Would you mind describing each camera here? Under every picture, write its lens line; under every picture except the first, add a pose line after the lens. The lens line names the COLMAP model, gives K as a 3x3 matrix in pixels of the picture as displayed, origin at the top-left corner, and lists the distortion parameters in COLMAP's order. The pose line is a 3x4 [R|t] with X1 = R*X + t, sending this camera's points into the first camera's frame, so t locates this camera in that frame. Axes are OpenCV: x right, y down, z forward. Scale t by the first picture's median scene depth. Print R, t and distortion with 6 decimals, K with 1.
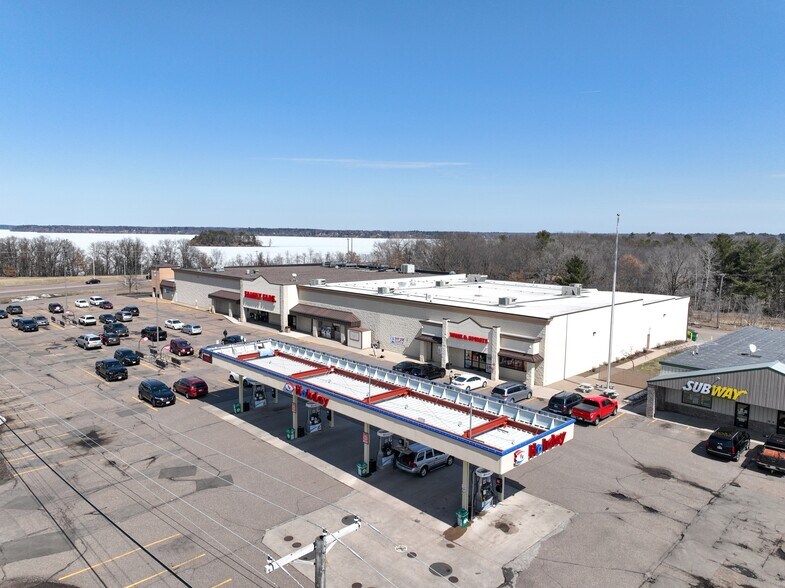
lens RADIAL K [[549.4, 0, 389.1], [0, 549.4, 294.8], [0, 0, 1]] dist [-0.008732, 0.023424]
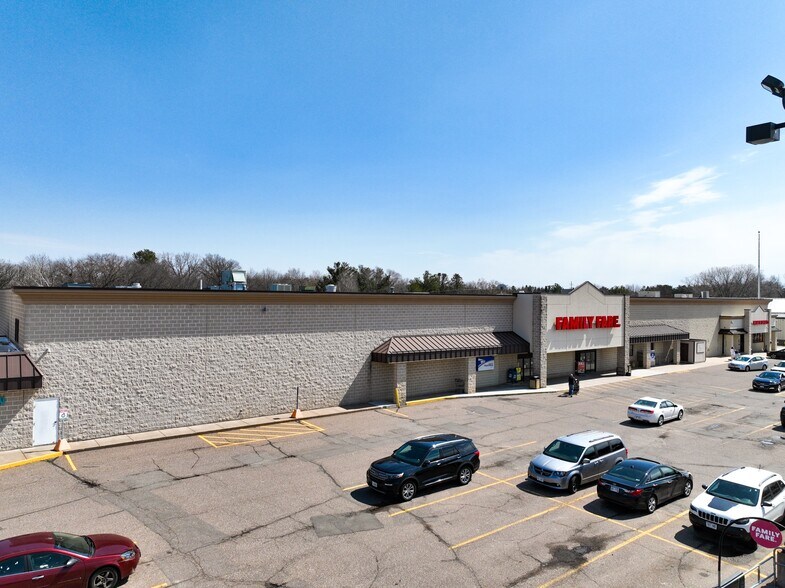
lens RADIAL K [[549.4, 0, 389.8], [0, 549.4, 293.5], [0, 0, 1]] dist [-0.008732, 0.023424]
pose [[0.114893, -0.003690, 0.993371, -1.185281], [0.102647, 0.994684, -0.008177, -0.059921], [-0.988060, 0.102907, 0.114661, 1.721713]]
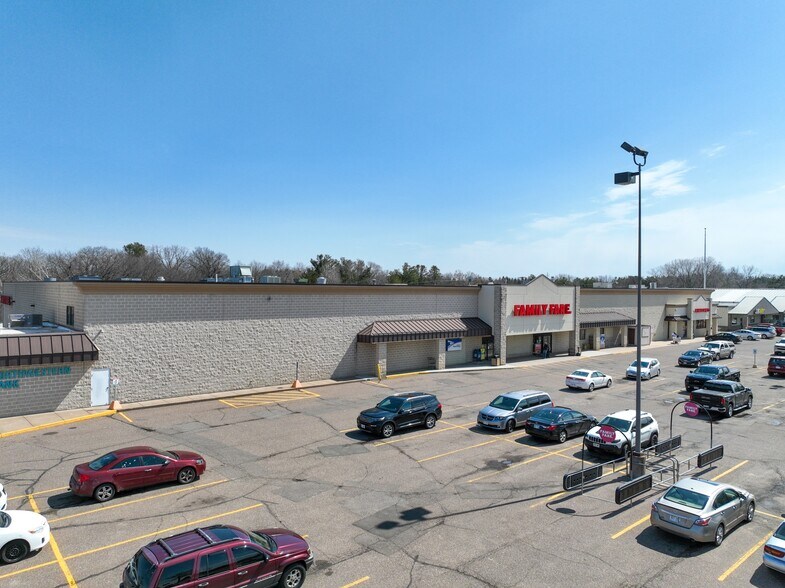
lens RADIAL K [[549.4, 0, 388.9], [0, 549.4, 291.7], [0, 0, 1]] dist [-0.008732, 0.023424]
pose [[0.080160, -0.017390, 0.996630, -1.304194], [0.104047, 0.994532, 0.008985, -0.060395], [-0.991337, 0.102977, 0.081531, 1.711542]]
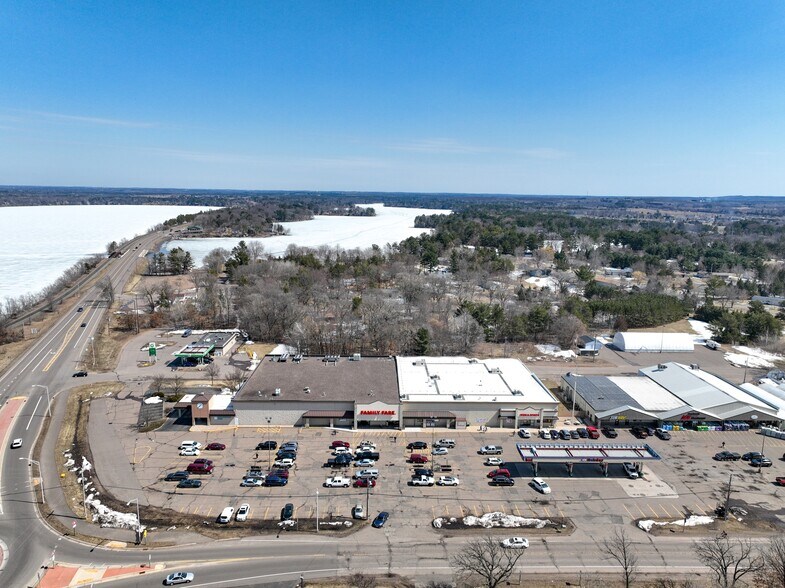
lens RADIAL K [[549.4, 0, 388.9], [0, 549.4, 279.1], [0, 0, 1]] dist [-0.008732, 0.023424]
pose [[0.689063, -0.114521, 0.715596, -2.073725], [0.078888, 0.993421, 0.083020, -0.816057], [-0.720395, -0.000754, 0.693563, -0.267489]]
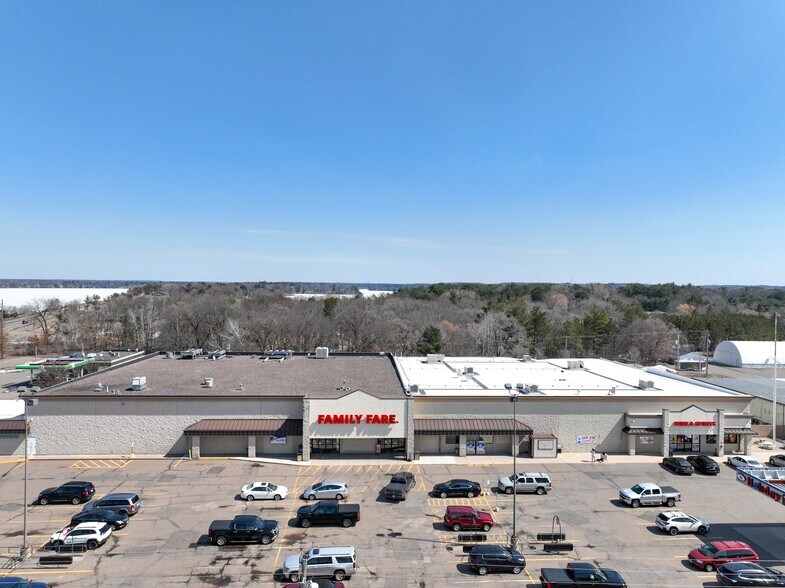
lens RADIAL K [[549.4, 0, 391.8], [0, 549.4, 290.7], [0, 0, 1]] dist [-0.008732, 0.023424]
pose [[0.664352, -0.011486, 0.747331, -1.140488], [0.081899, 0.994980, -0.057514, -0.183479], [-0.742919, 0.099416, 0.661958, 0.720888]]
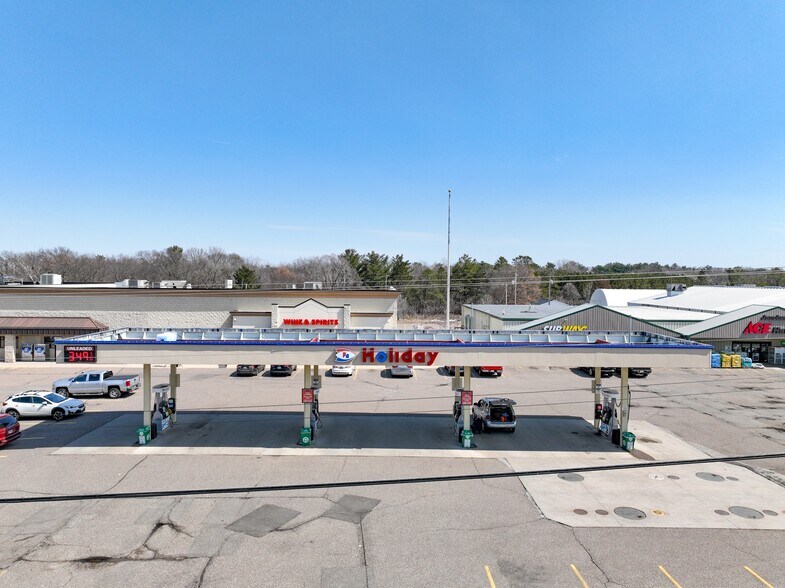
lens RADIAL K [[549.4, 0, 394.0], [0, 549.4, 295.3], [0, 0, 1]] dist [-0.008732, 0.023424]
pose [[0.683877, -0.027709, 0.729071, -0.413518], [0.080813, 0.996007, -0.037949, 0.083343], [-0.725108, 0.084870, 0.683385, 0.322080]]
